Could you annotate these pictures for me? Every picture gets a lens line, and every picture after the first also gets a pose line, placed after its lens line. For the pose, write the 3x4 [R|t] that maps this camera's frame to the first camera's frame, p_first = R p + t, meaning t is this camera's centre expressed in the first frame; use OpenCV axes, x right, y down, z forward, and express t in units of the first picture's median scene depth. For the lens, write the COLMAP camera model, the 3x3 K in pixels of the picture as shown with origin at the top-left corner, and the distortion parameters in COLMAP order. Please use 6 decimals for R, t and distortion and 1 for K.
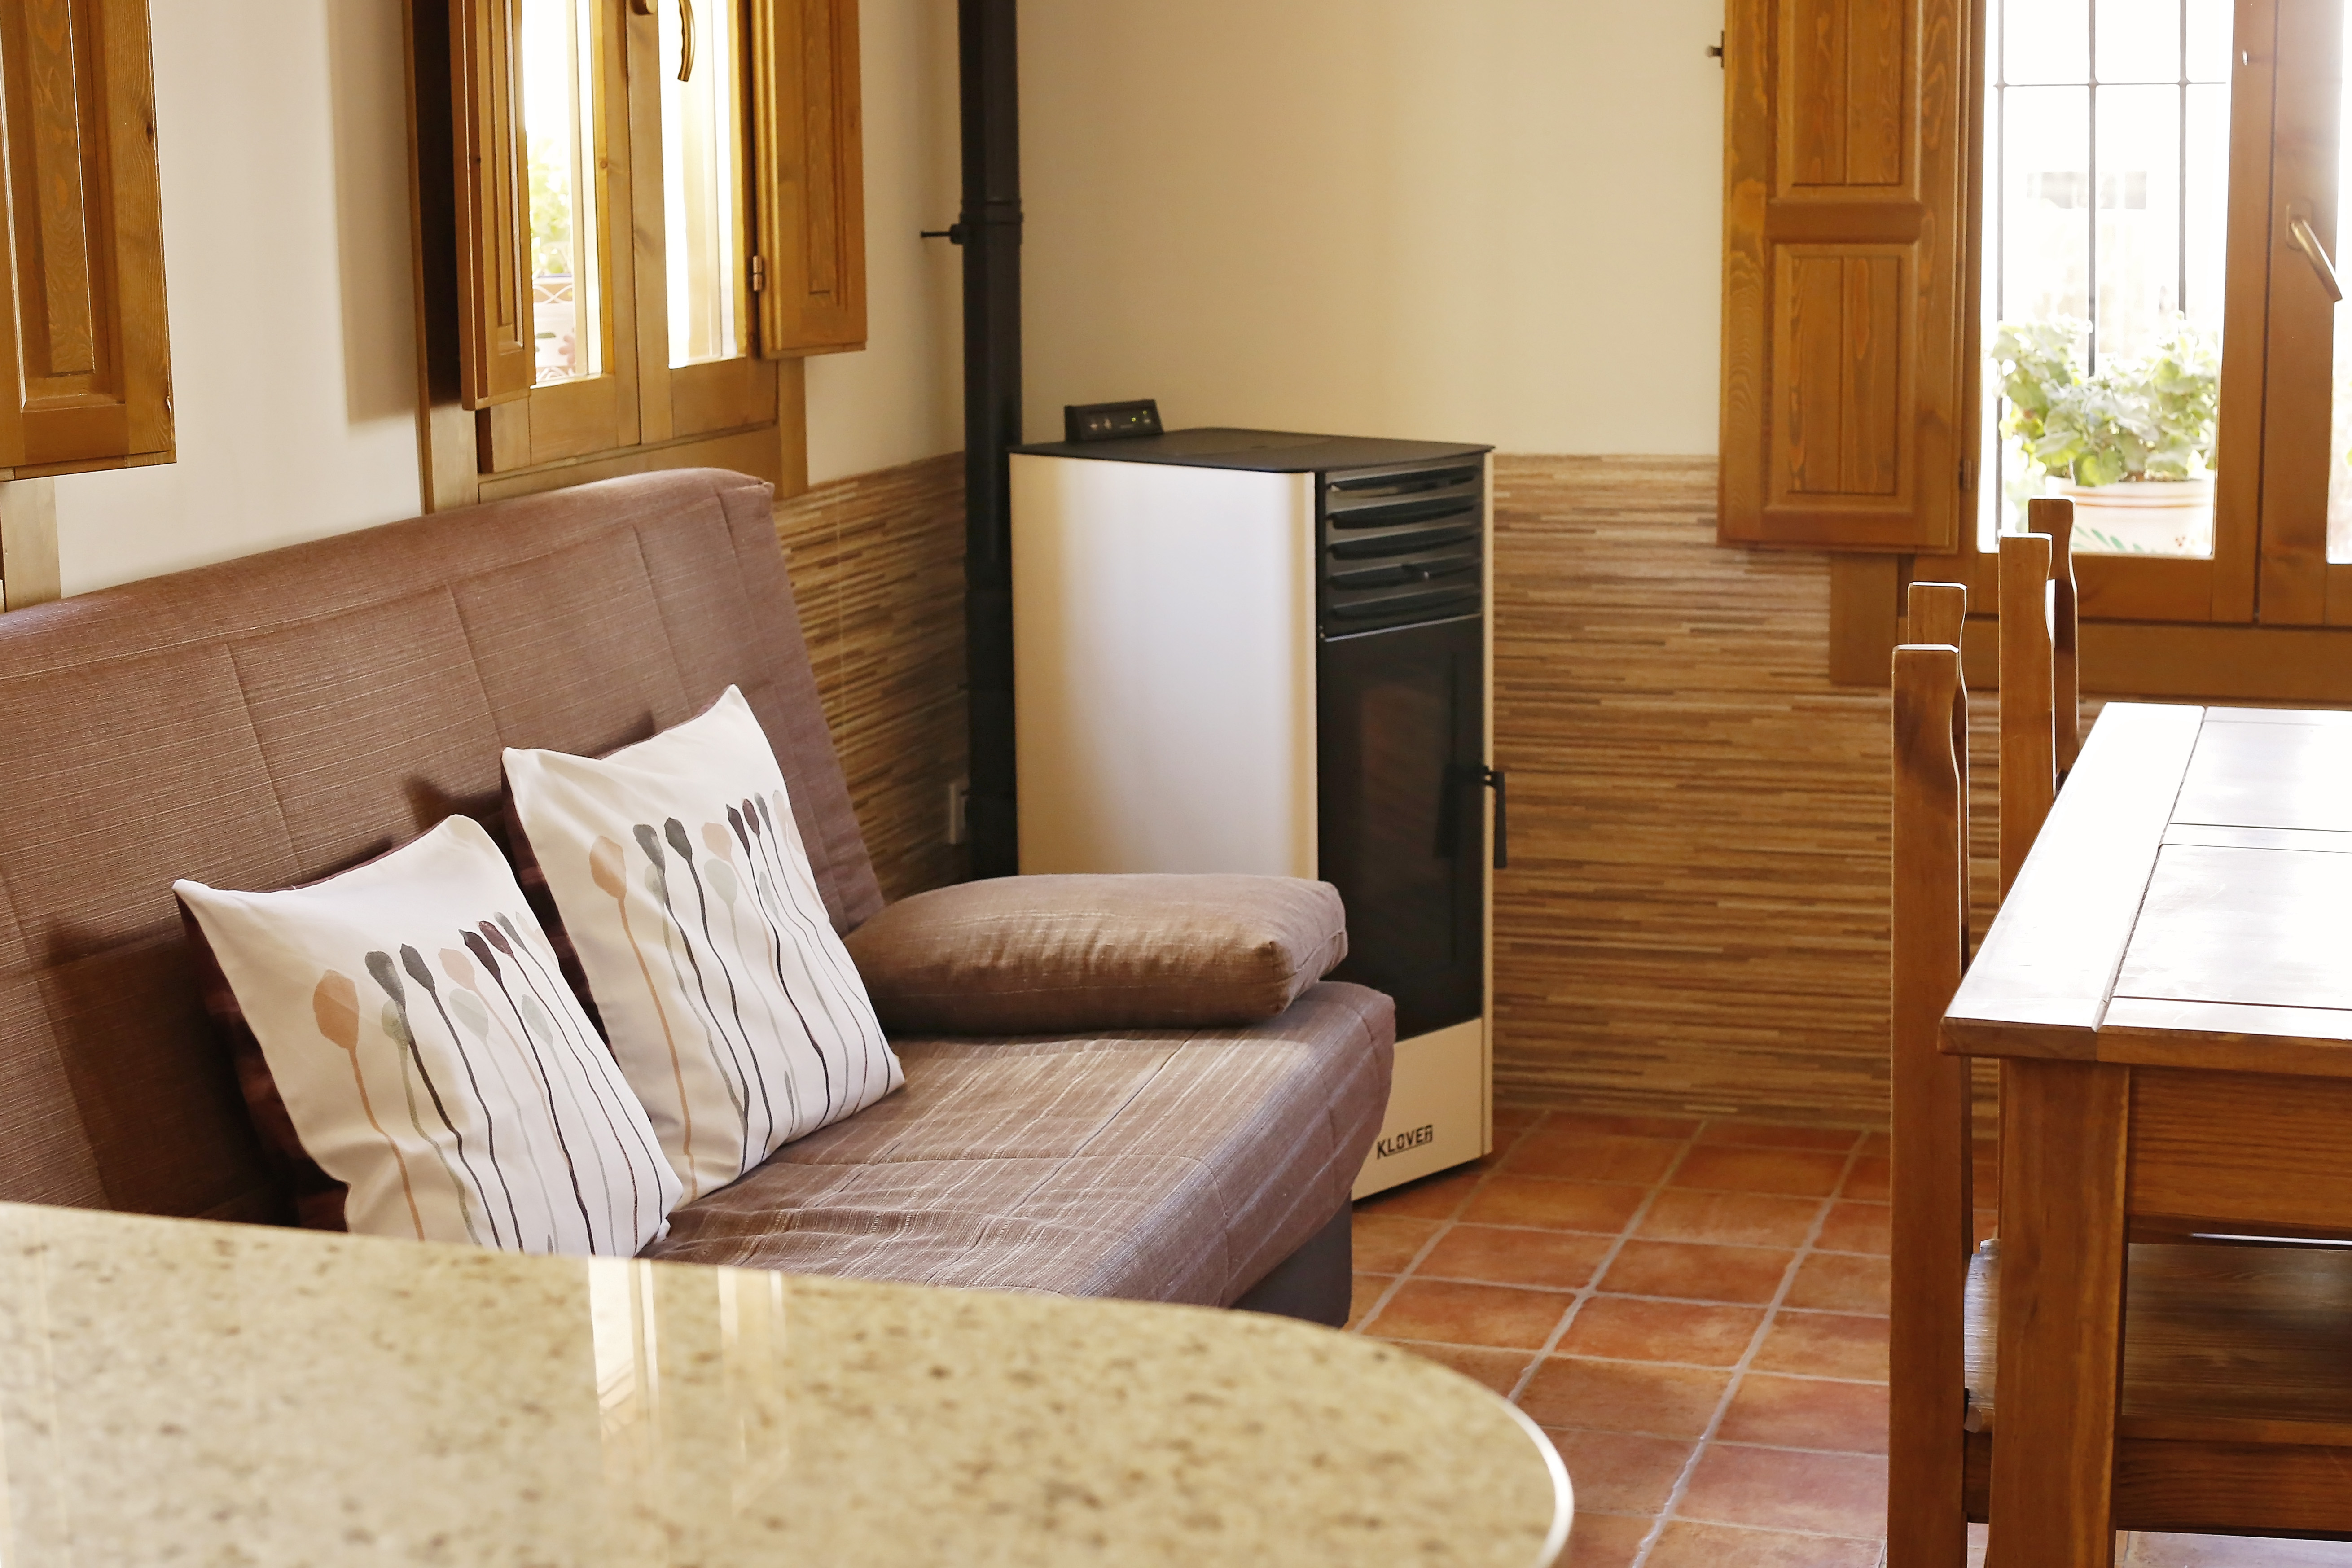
lens RADIAL K [[3490.9, 0, 1227.3], [0, 3490.9, 784.9], [0, 0, 1]] dist [-0.115011, 0.103267]
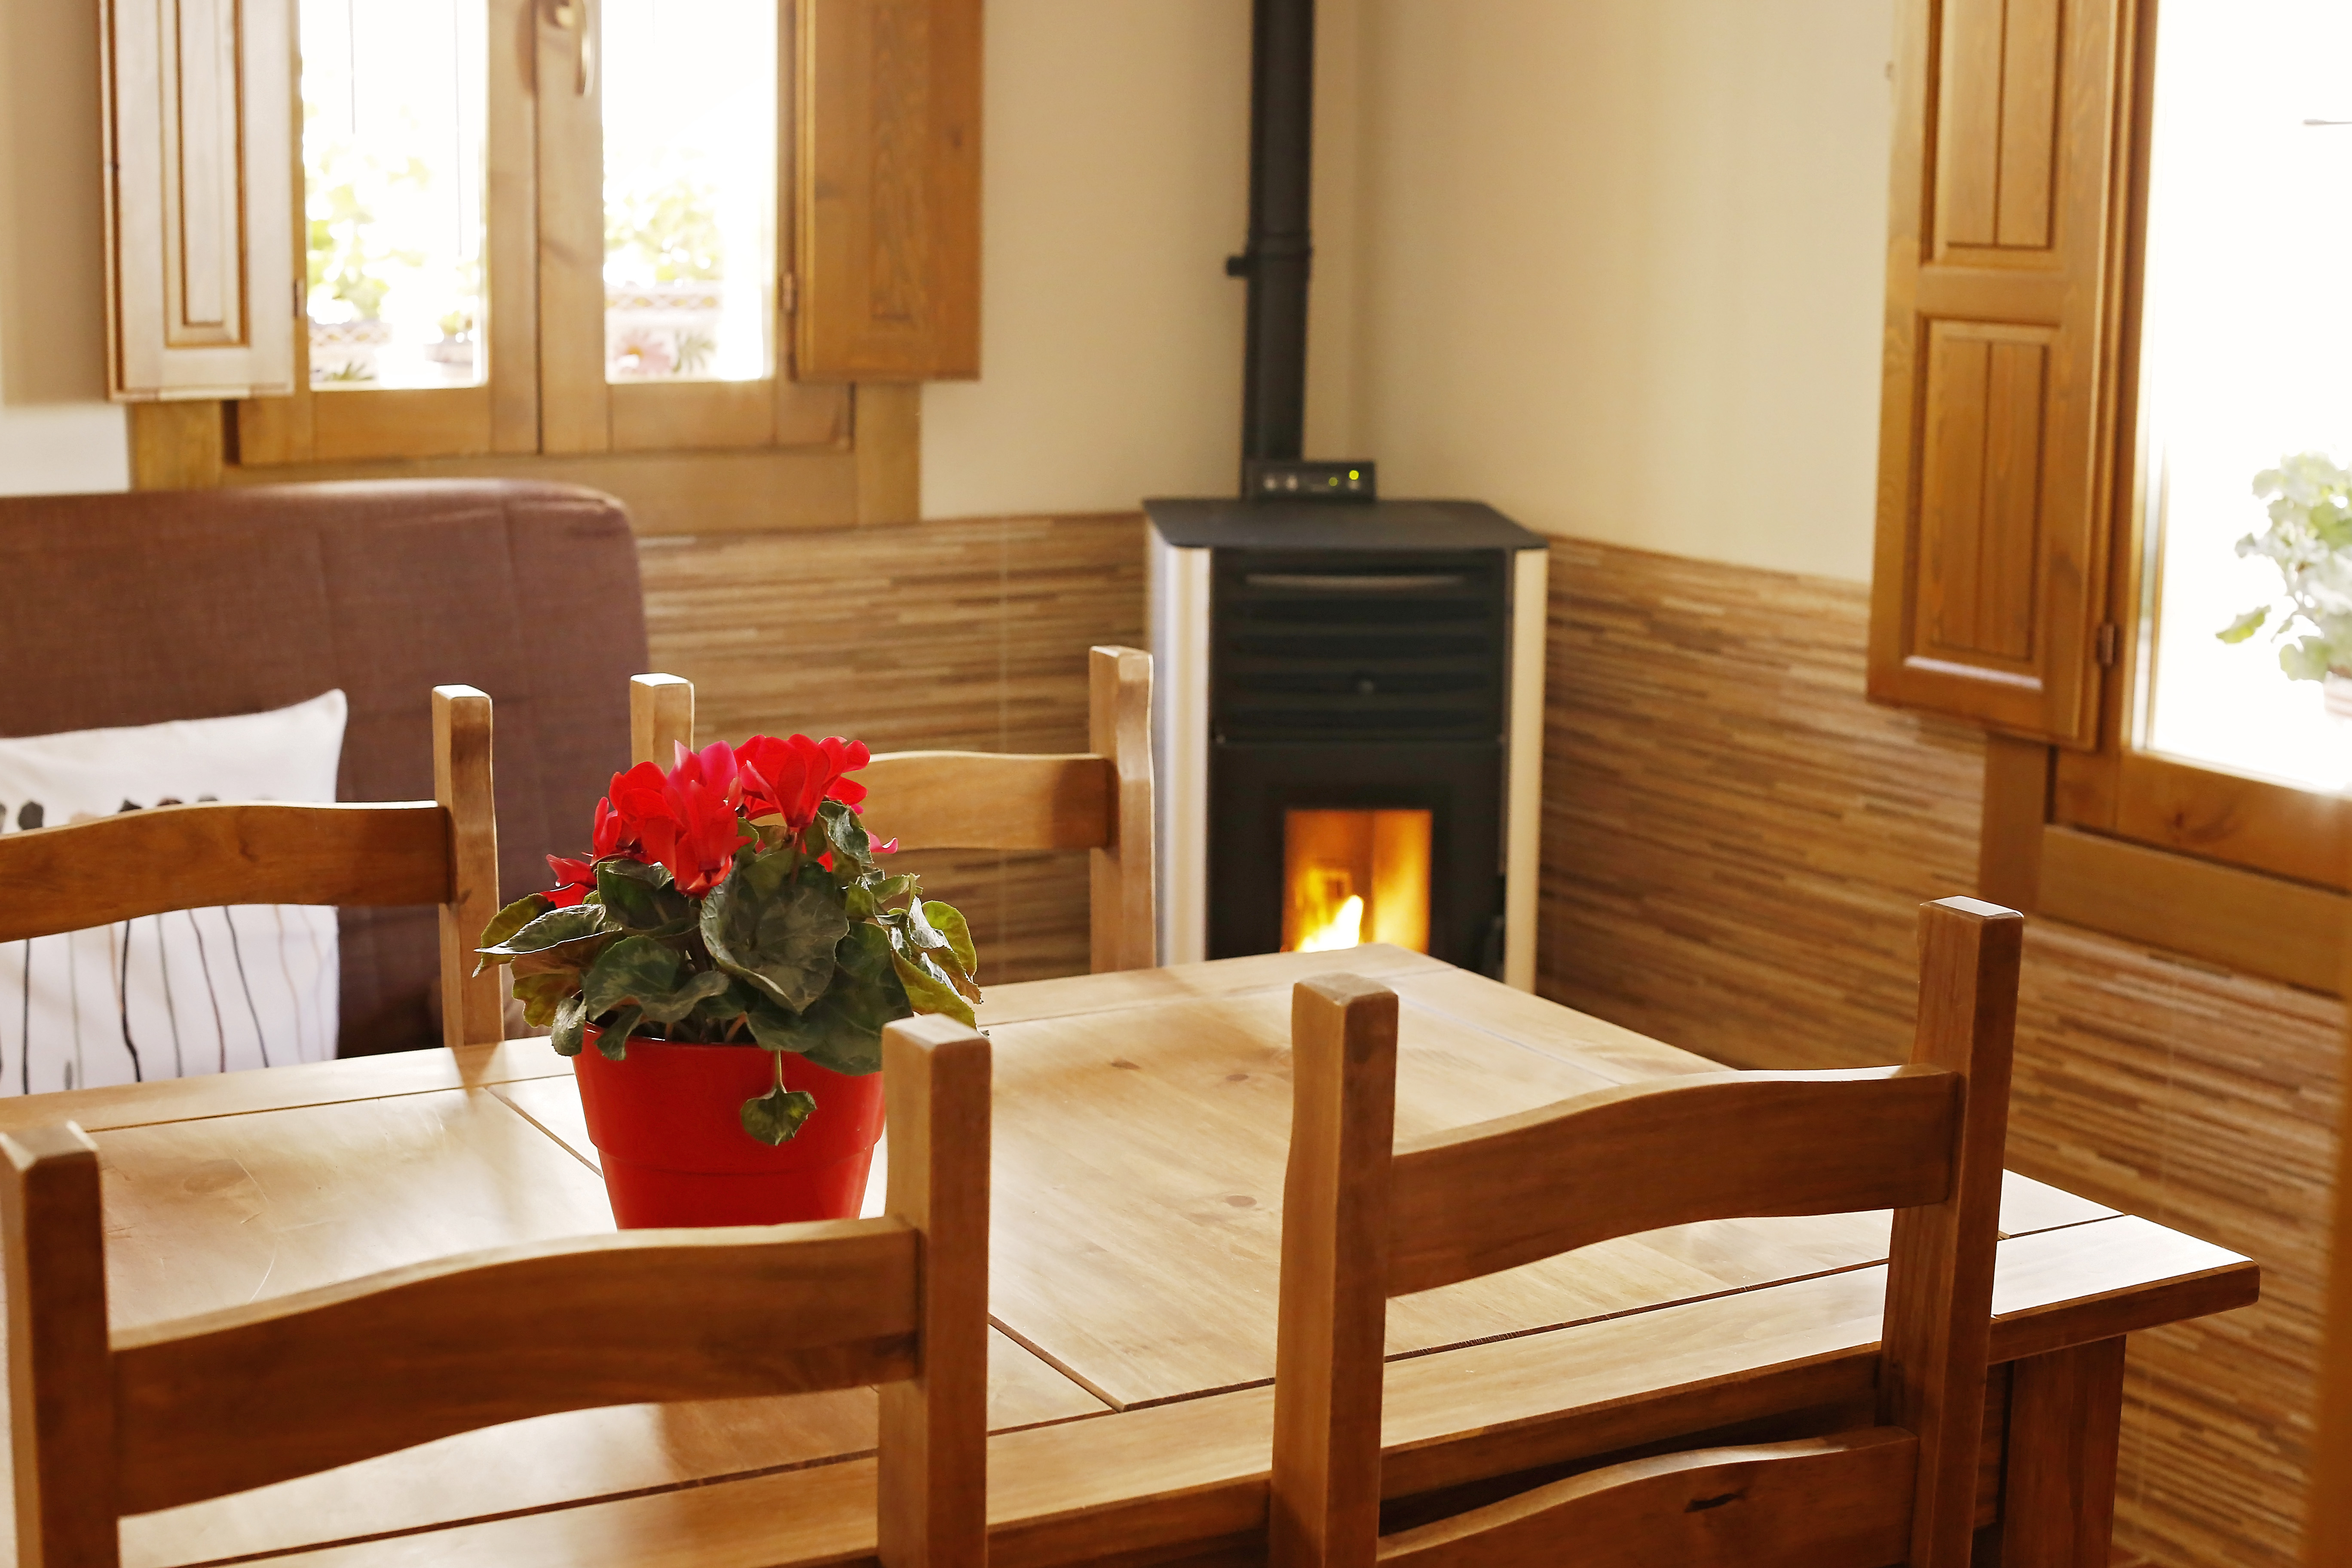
lens RADIAL K [[3491.3, 0, 1227.3], [0, 3491.3, 784.9], [0, 0, 1]] dist [-0.115011, 0.103267]
pose [[0.742975, 0.139019, -0.654723, 0.564438], [-0.142790, 0.988595, 0.047874, -0.068914], [0.653911, 0.057919, 0.754352, 0.324269]]
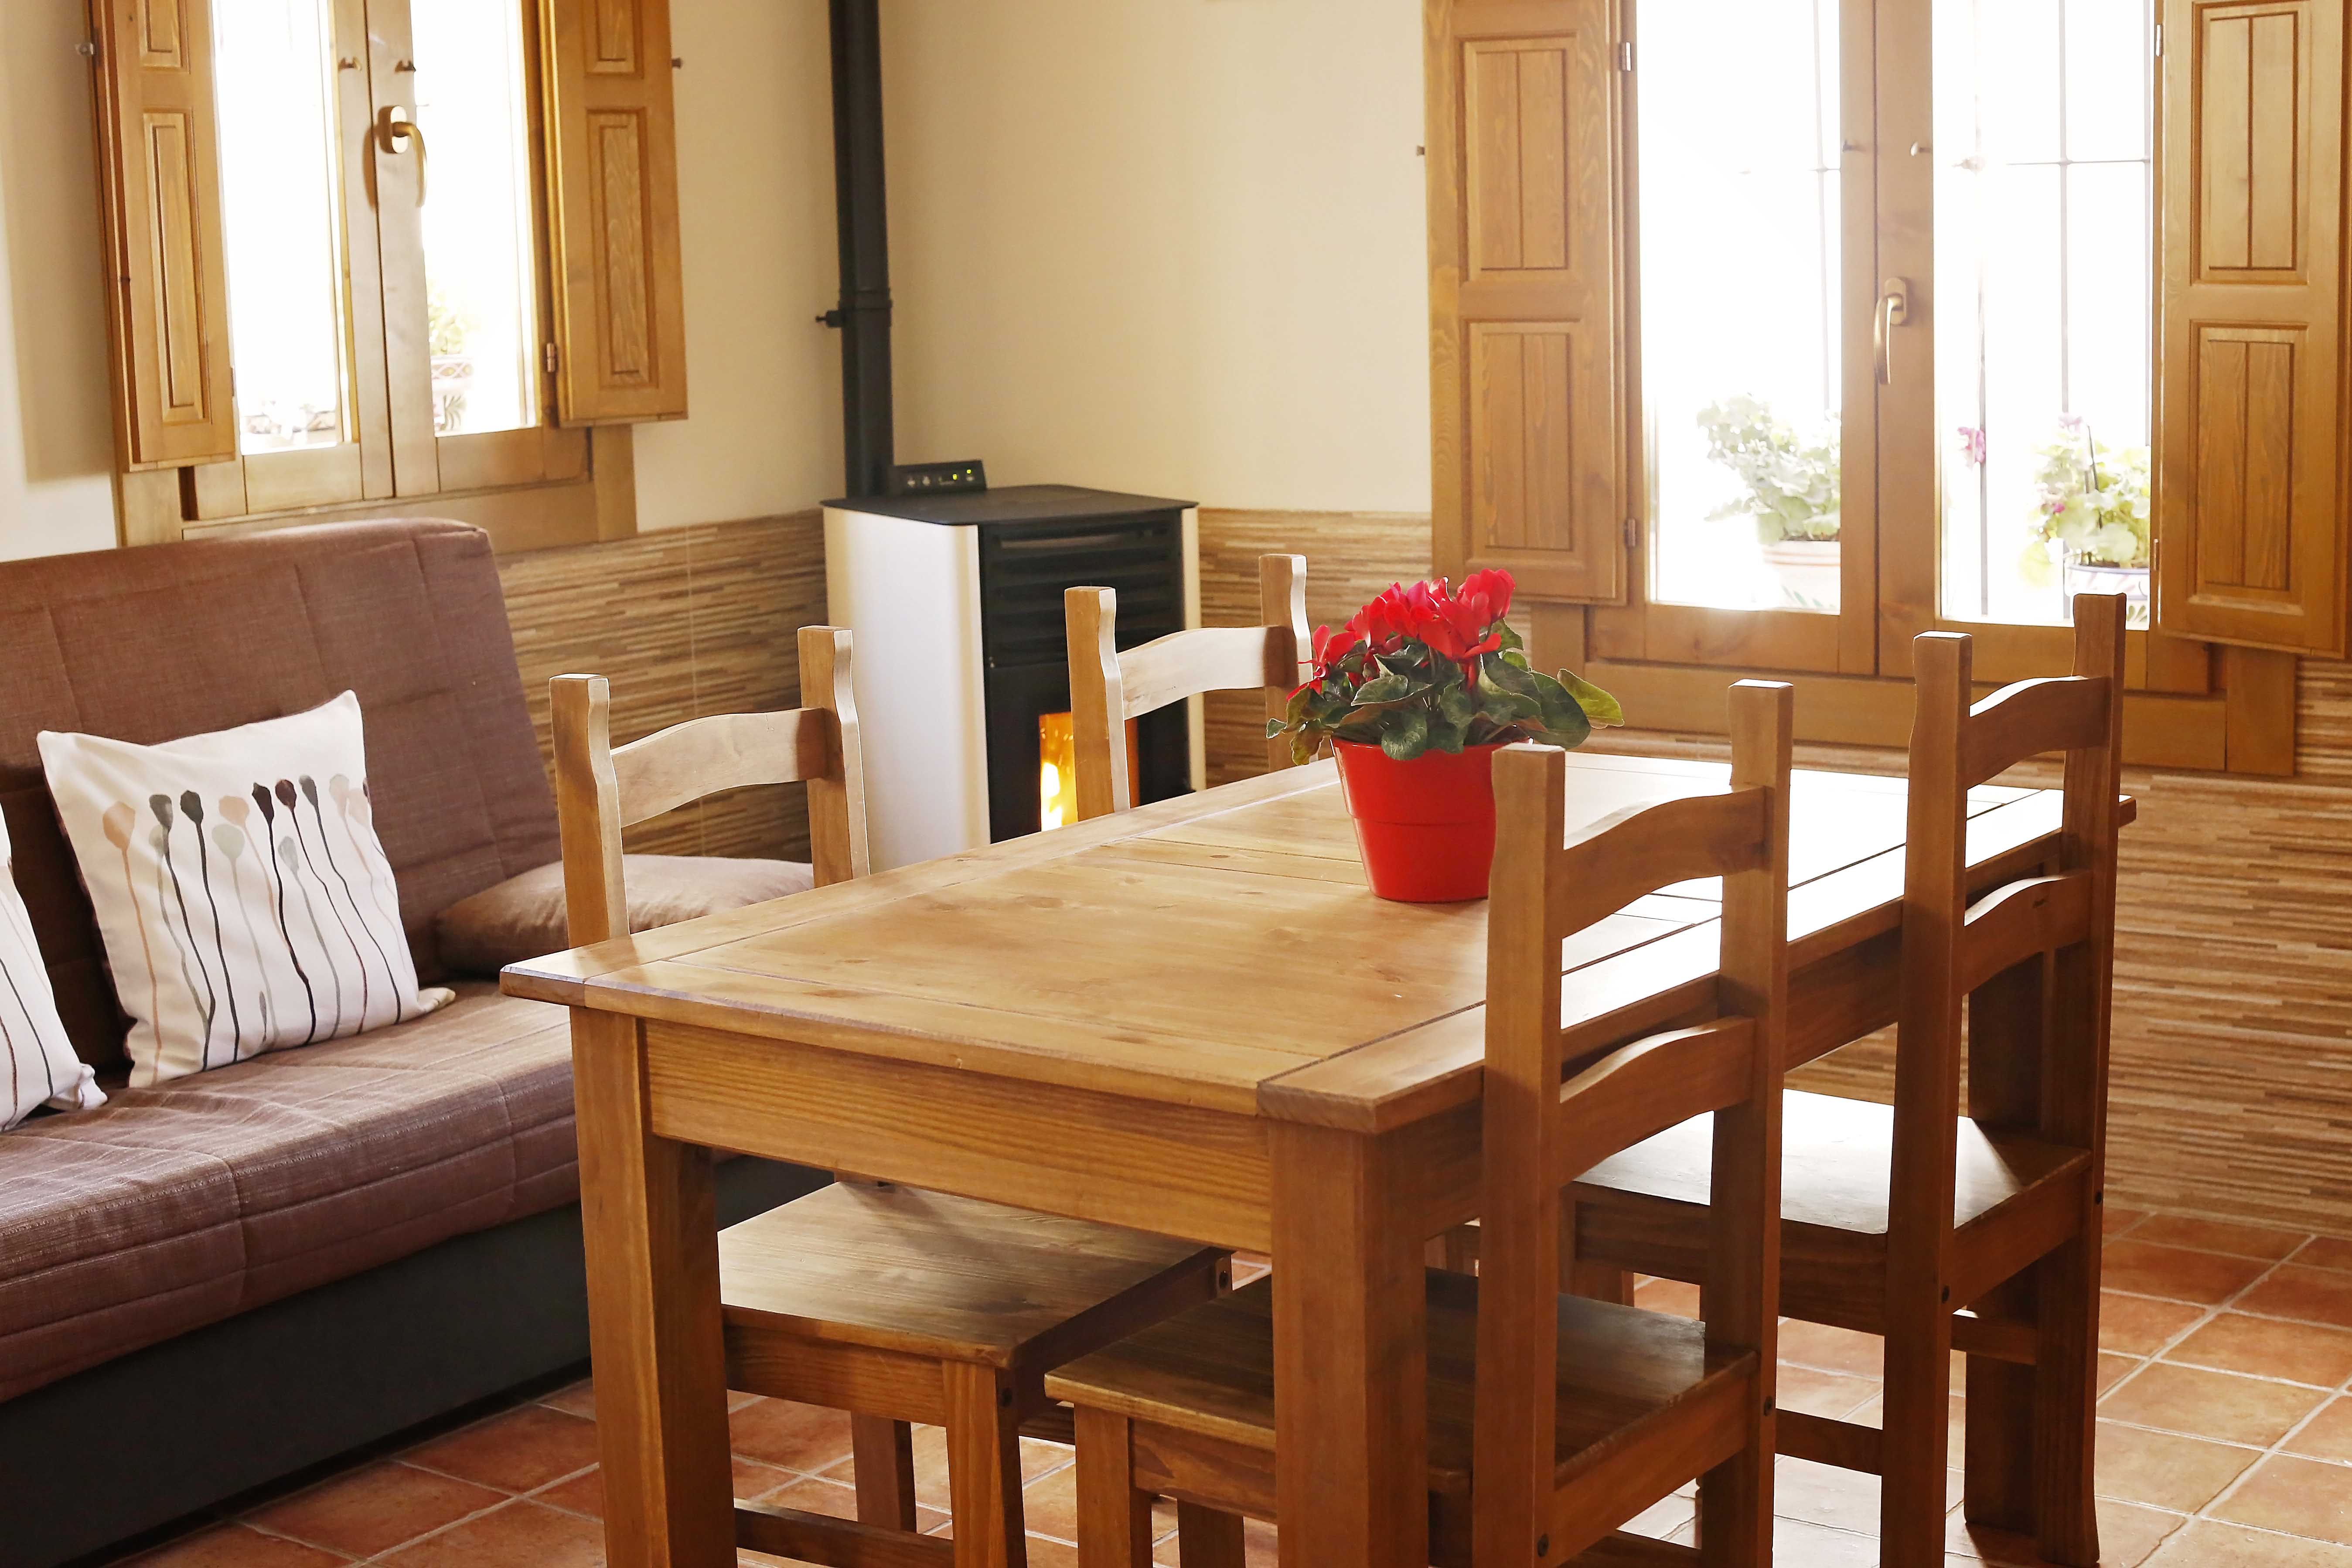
lens RADIAL K [[3381.7, 0, 1230.2], [0, 3381.7, 782.4], [0, 0, 1]] dist [-0.122722, 0.049652]
pose [[0.951150, 0.035706, -0.306657, 0.423083], [-0.038260, 0.999265, -0.002319, -0.003877], [0.306349, 0.013938, 0.951817, -0.045751]]
